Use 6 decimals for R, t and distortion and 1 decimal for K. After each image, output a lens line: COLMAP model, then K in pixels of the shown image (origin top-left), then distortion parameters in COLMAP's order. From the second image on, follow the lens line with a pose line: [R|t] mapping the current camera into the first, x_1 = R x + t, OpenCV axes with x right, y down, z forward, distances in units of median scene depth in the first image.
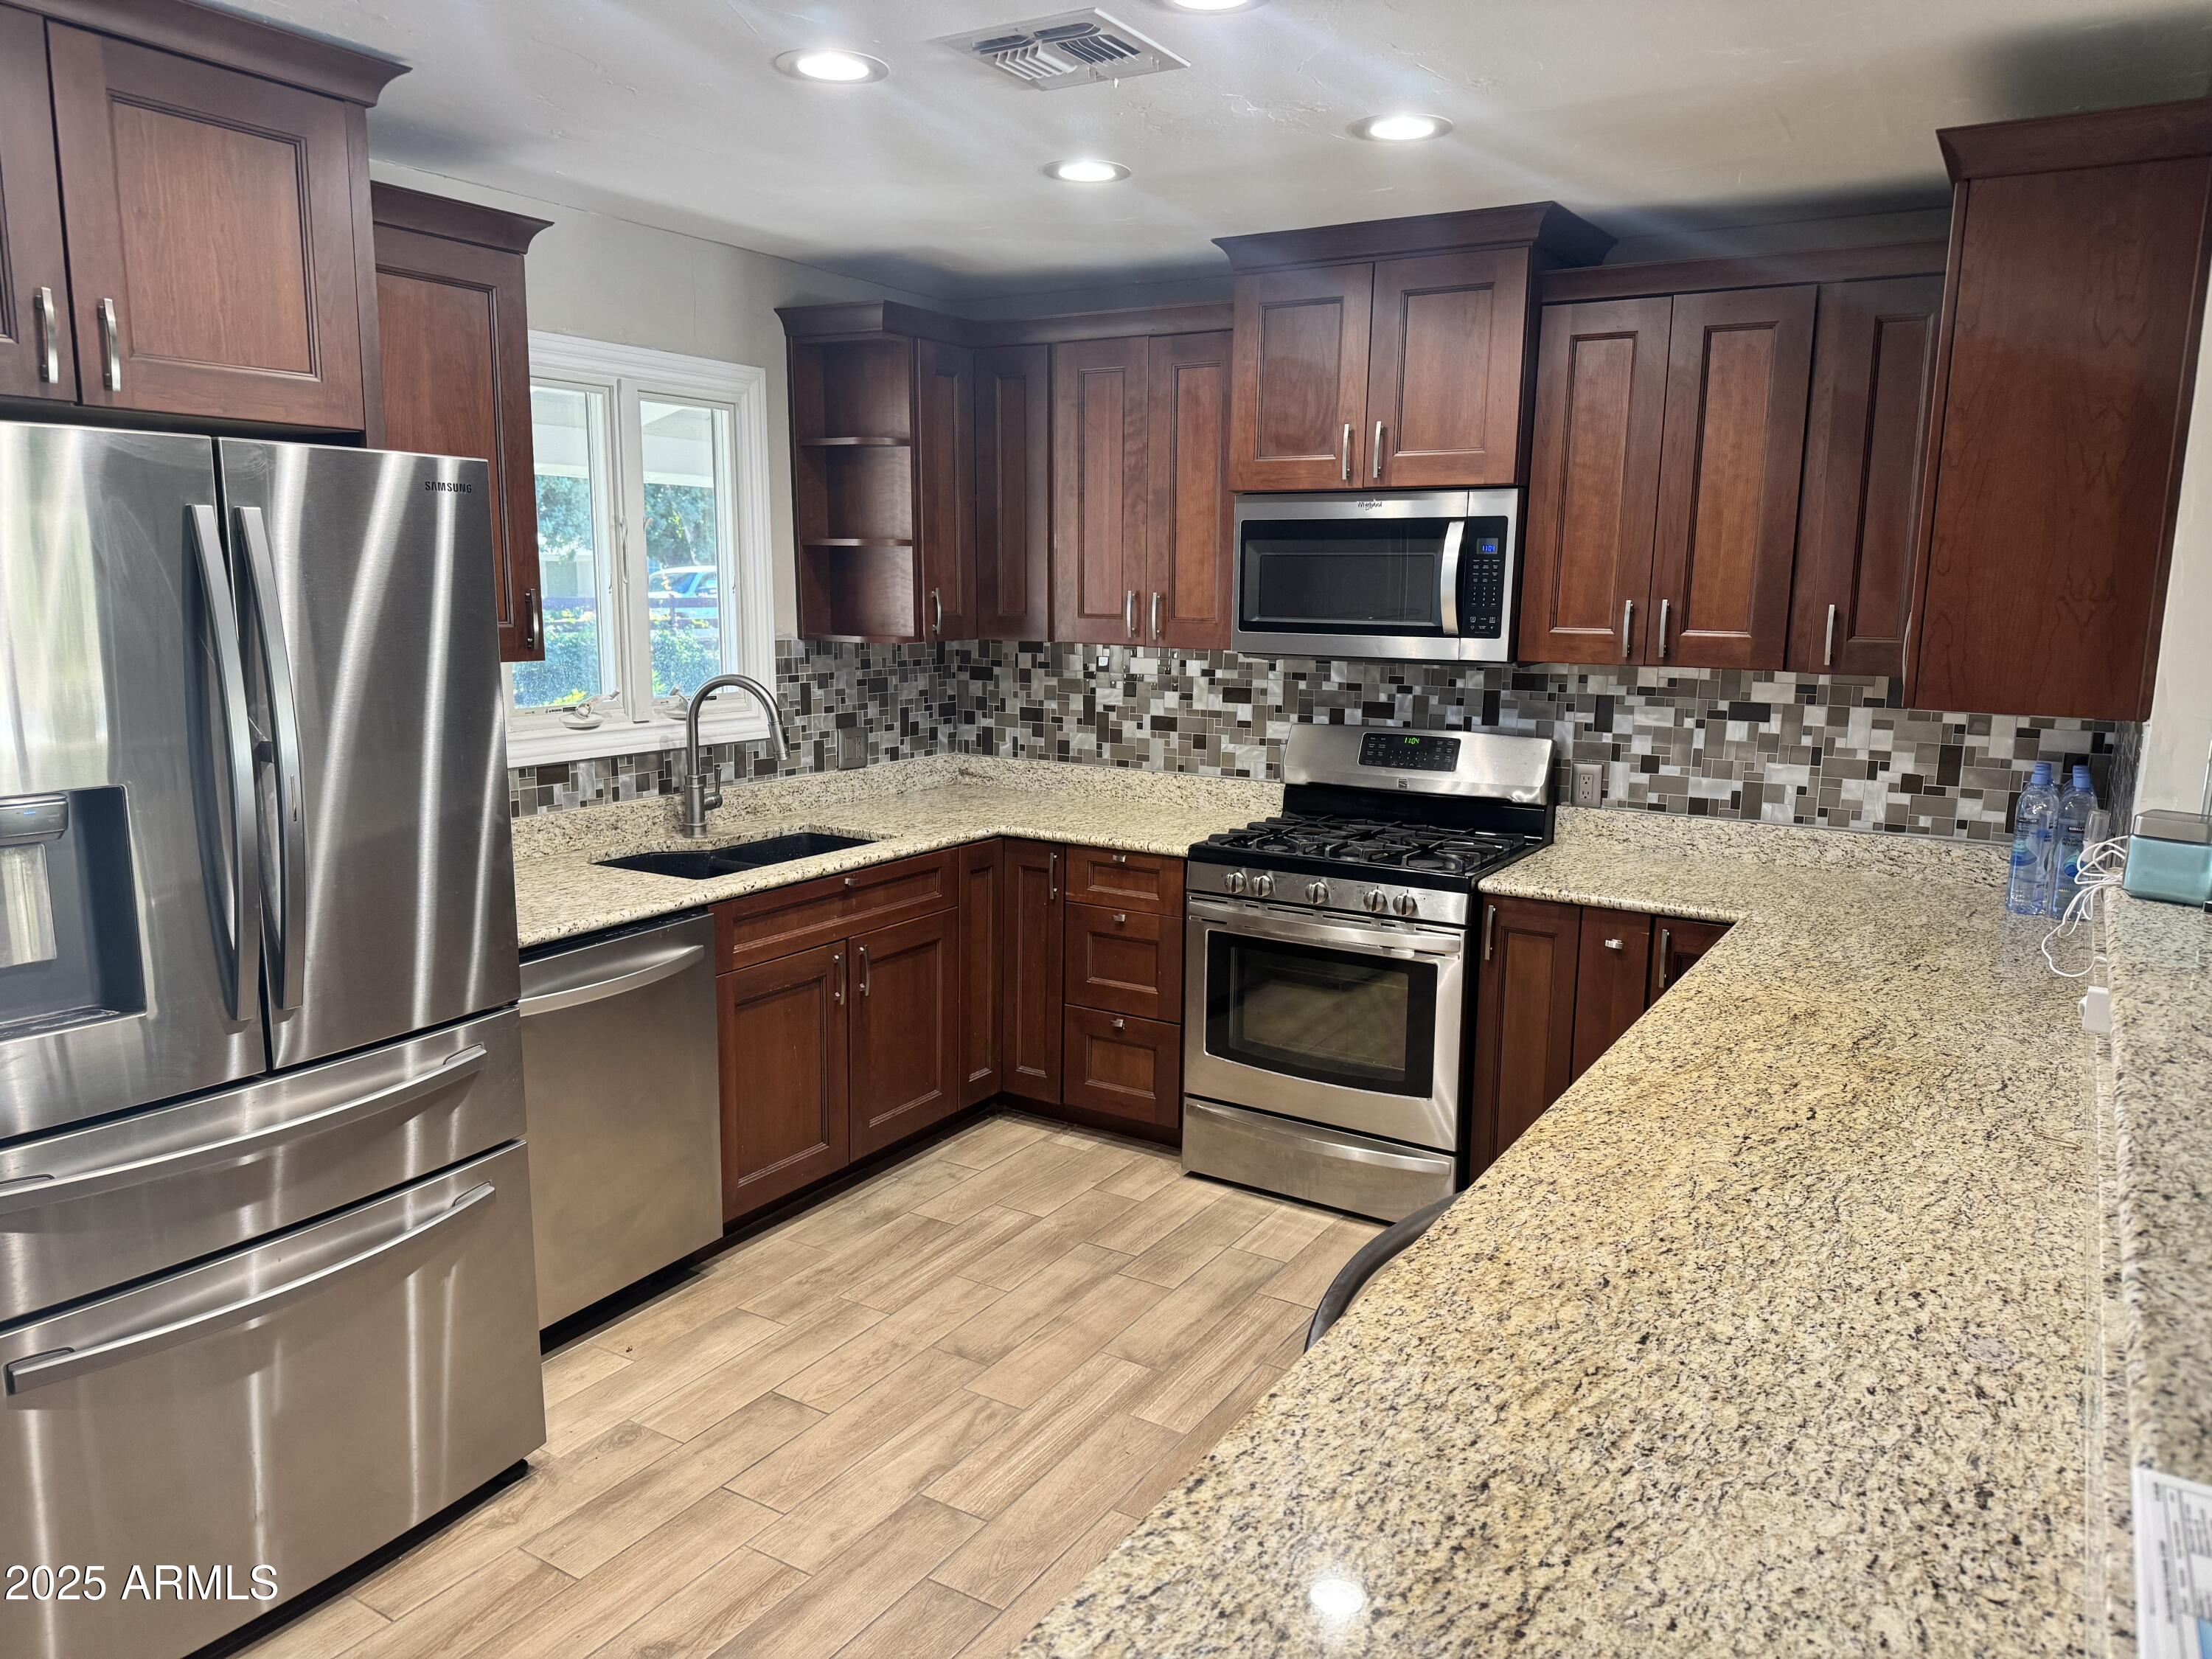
lens RADIAL K [[1510.4, 0, 1106.0], [0, 1510.4, 829.5], [0, 0, 1]] dist [0.120281, -0.216232]
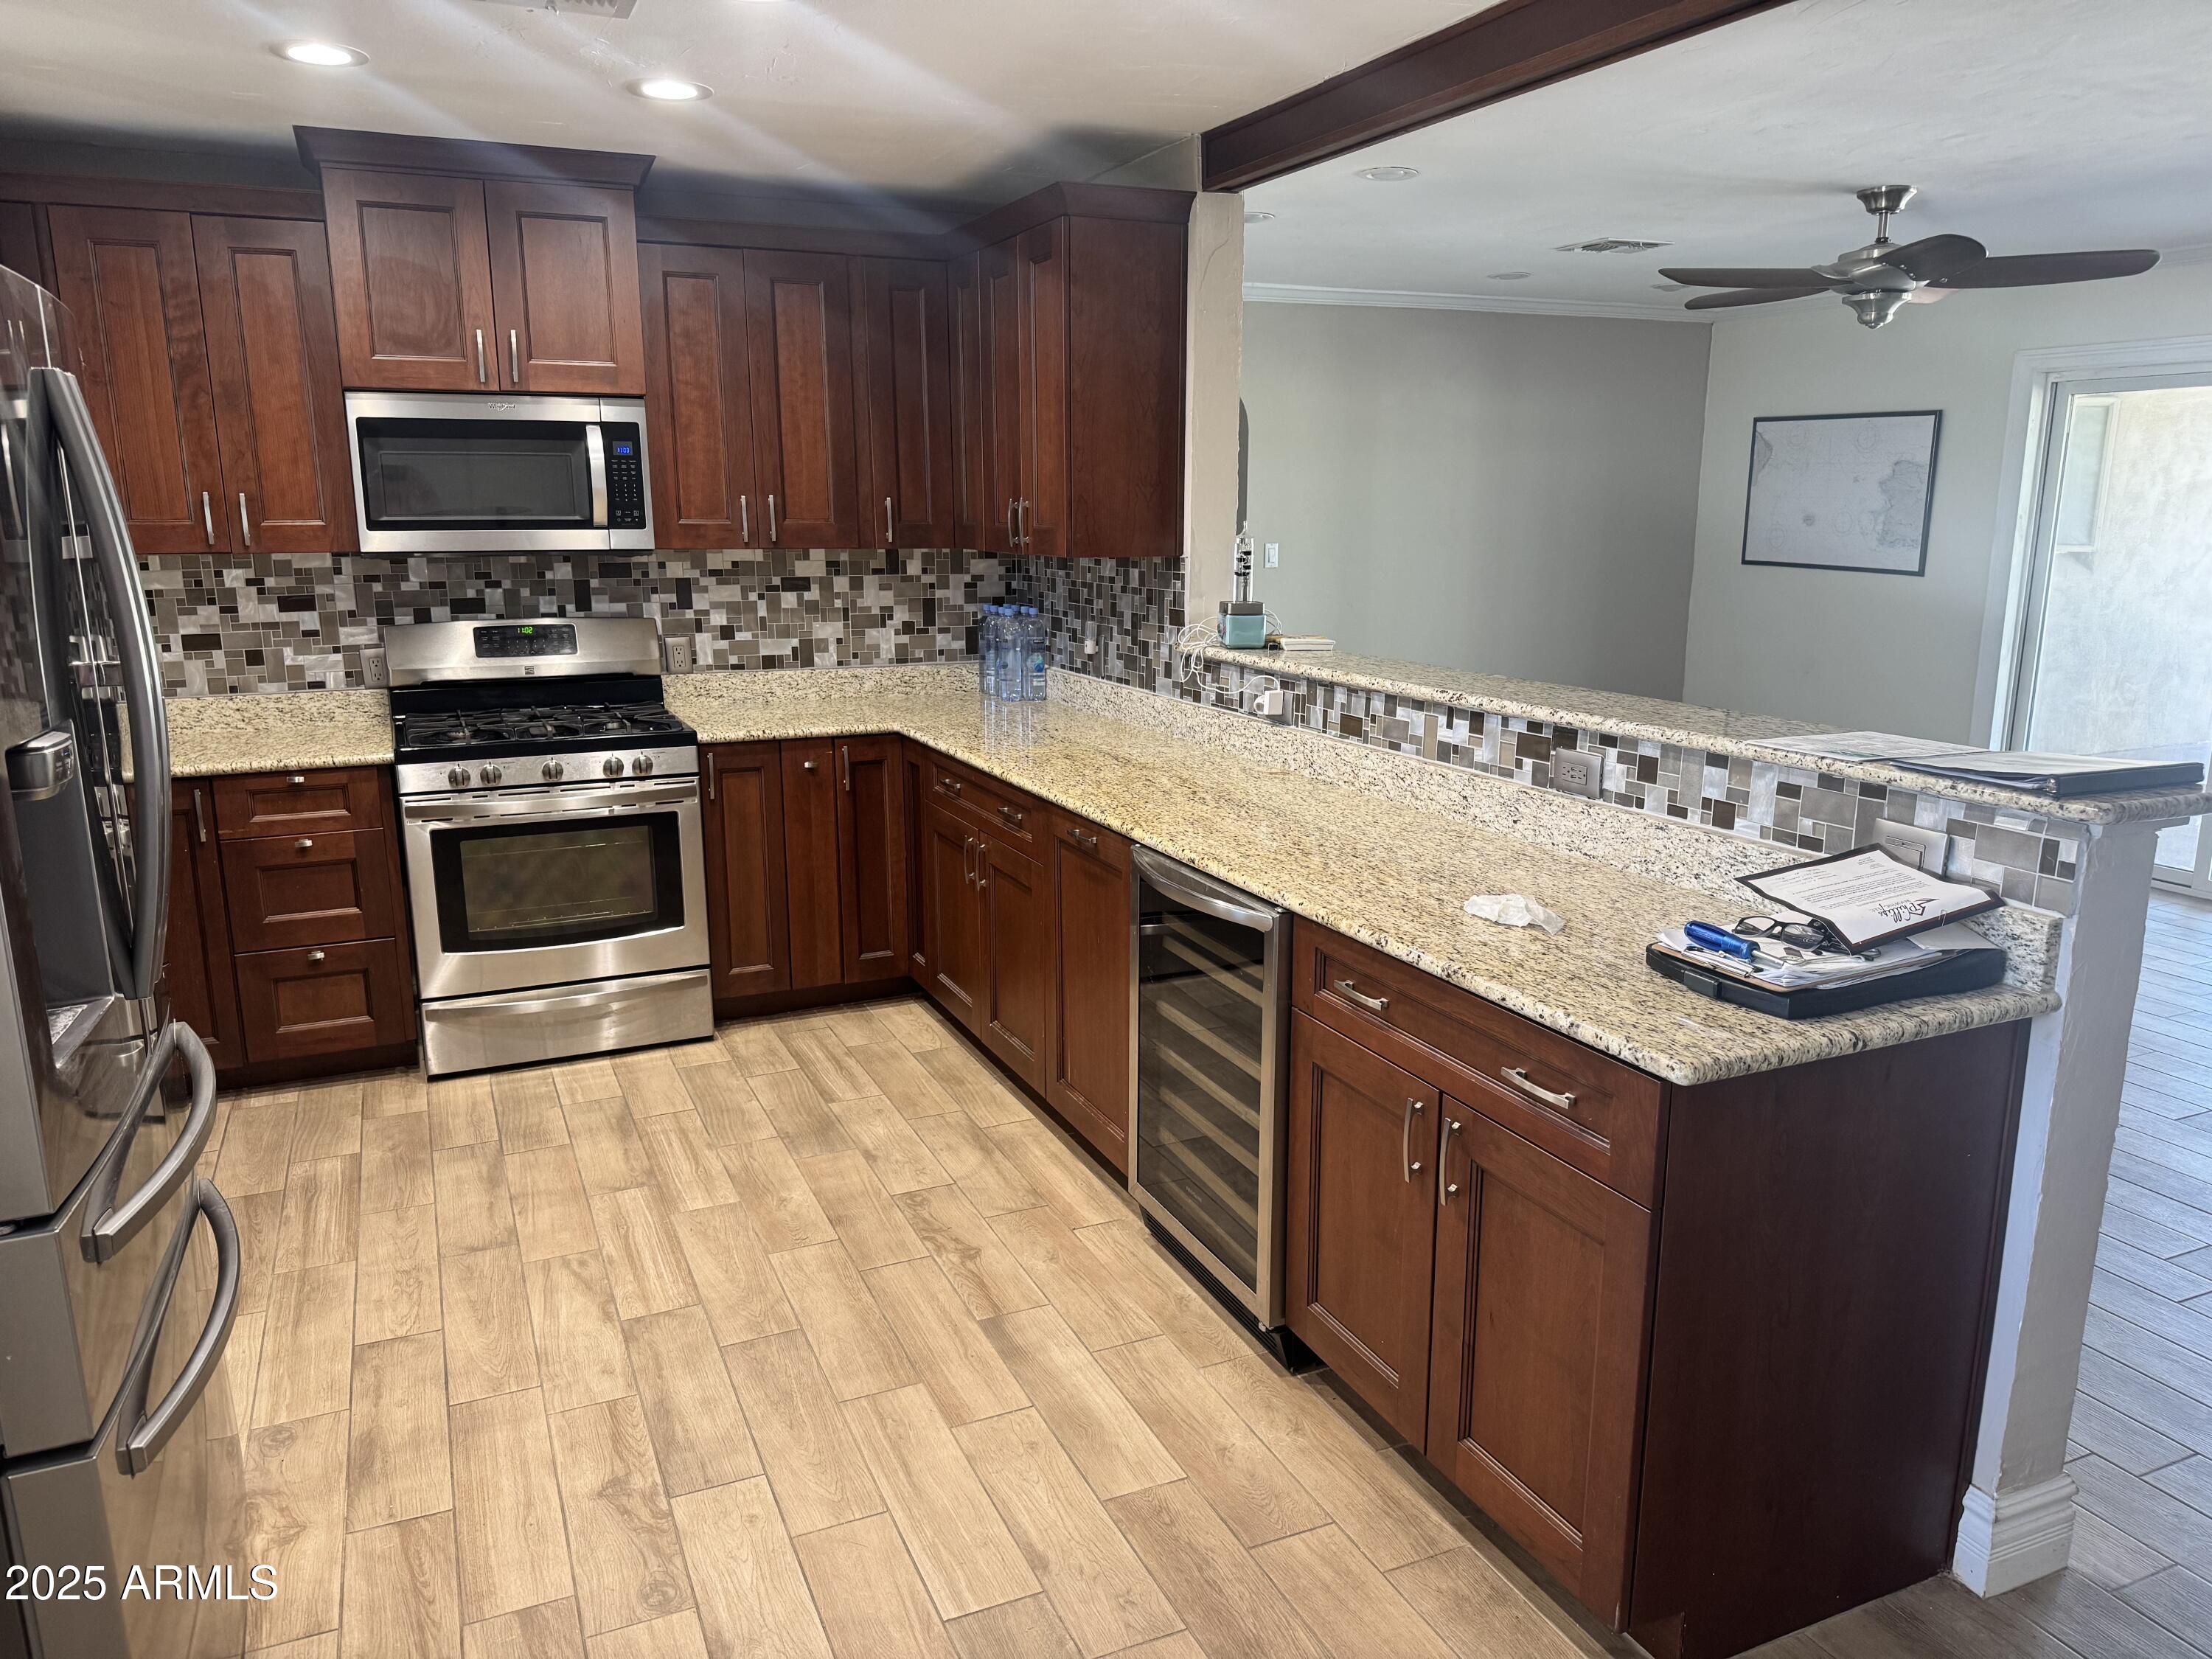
lens RADIAL K [[1510.4, 0, 1106.0], [0, 1510.4, 829.5], [0, 0, 1]] dist [0.120281, -0.216232]
pose [[0.561169, -0.186669, 0.806377, -0.503475], [0.145938, 0.981288, 0.125599, 0.003582], [-0.814734, 0.047199, 0.577910, 0.051223]]
